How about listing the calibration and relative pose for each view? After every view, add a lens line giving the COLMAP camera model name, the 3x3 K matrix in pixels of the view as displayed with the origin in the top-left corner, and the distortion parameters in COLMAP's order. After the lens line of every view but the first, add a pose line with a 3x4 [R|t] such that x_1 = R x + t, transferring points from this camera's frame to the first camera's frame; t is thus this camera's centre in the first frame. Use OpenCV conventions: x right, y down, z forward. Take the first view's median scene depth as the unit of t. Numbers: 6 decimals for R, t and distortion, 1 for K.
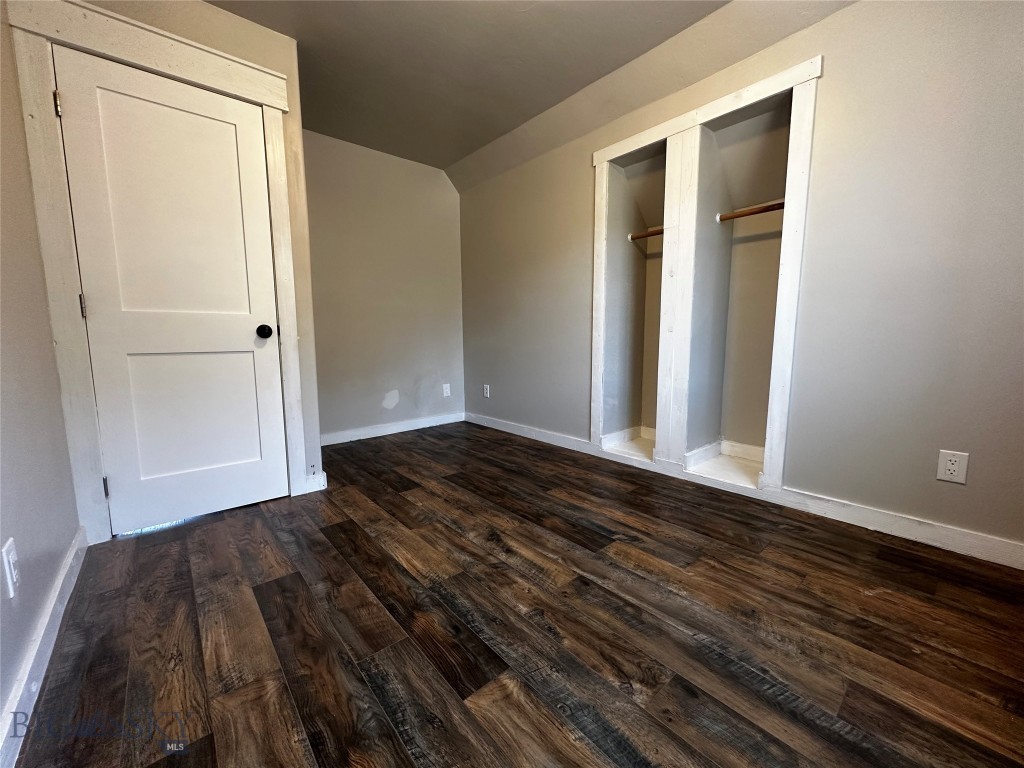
lens RADIAL K [[406.8, 0, 512.0], [0, 406.8, 383.3], [0, 0, 1]] dist [-0.001100, 0.000270]
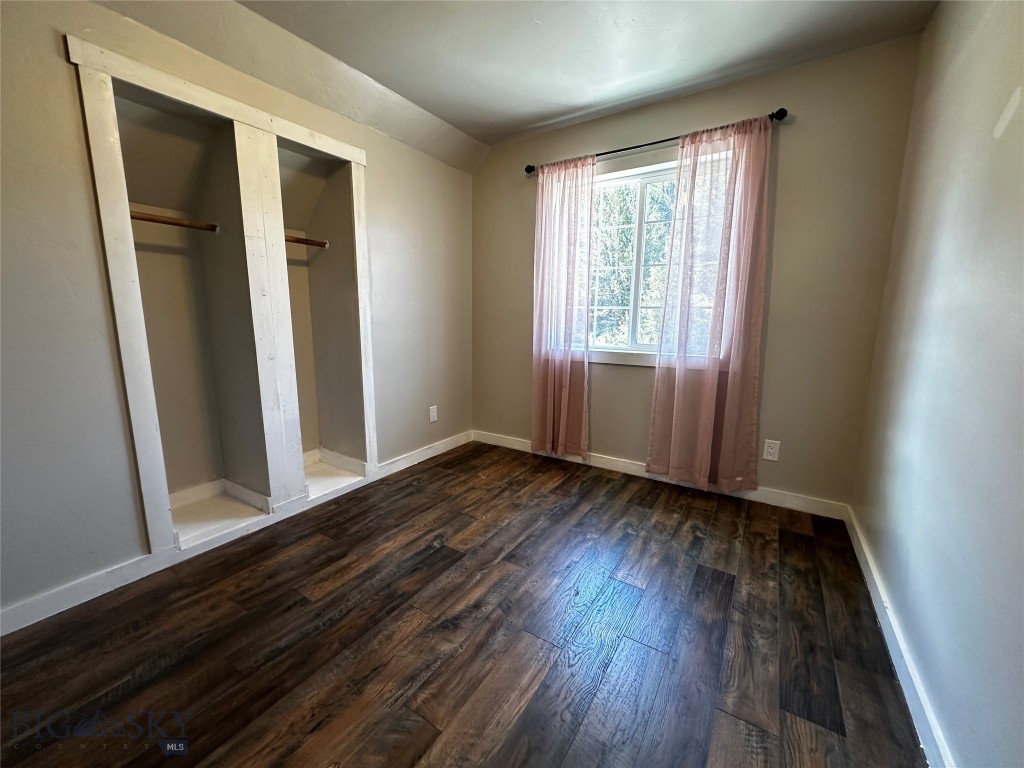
lens RADIAL K [[406.8, 0, 512.0], [0, 406.8, 383.3], [0, 0, 1]] dist [-0.001100, 0.000270]
pose [[-0.287766, -0.152514, 0.945479, -0.793412], [0.112117, 0.975085, 0.191414, -0.250961], [-0.951115, 0.161087, -0.263497, 1.010812]]
